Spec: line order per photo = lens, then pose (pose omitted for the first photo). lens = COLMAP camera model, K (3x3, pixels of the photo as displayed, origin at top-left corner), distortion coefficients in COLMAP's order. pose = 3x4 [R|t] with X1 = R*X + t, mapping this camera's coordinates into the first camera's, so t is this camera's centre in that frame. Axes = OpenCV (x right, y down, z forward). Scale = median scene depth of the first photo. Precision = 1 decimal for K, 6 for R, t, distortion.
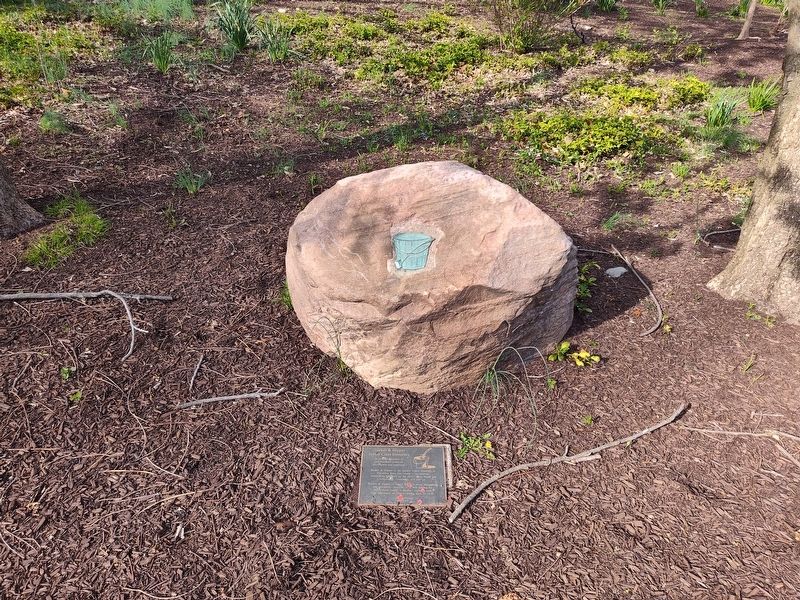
lens RADIAL K [[558.4, 0, 402.4], [0, 558.4, 300.4], [0, 0, 1]] dist [0.036561, -0.054611]
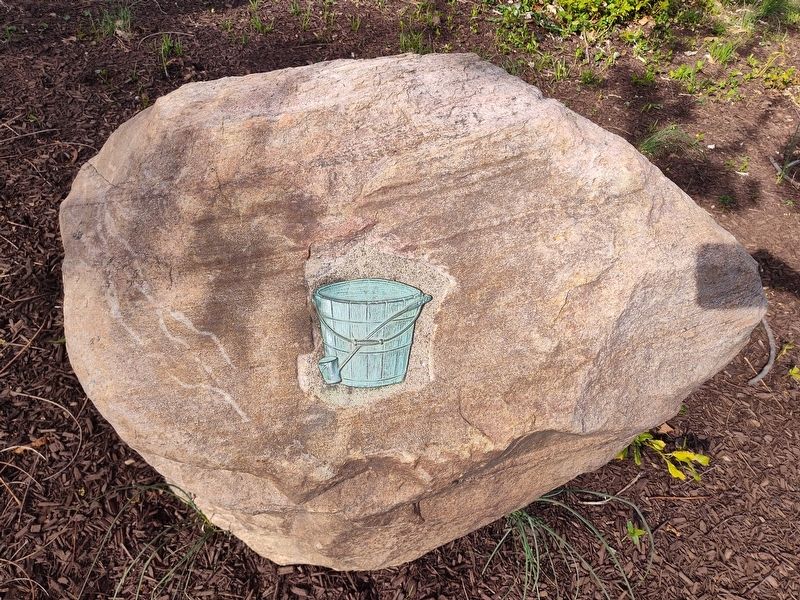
lens RADIAL K [[558.4, 0, 402.4], [0, 558.4, 300.4], [0, 0, 1]] dist [0.036561, -0.054611]
pose [[0.990520, -0.018644, 0.136095, -0.009304], [-0.014503, 0.971016, 0.238574, -0.191480], [-0.136598, -0.238286, 0.961541, 0.644512]]
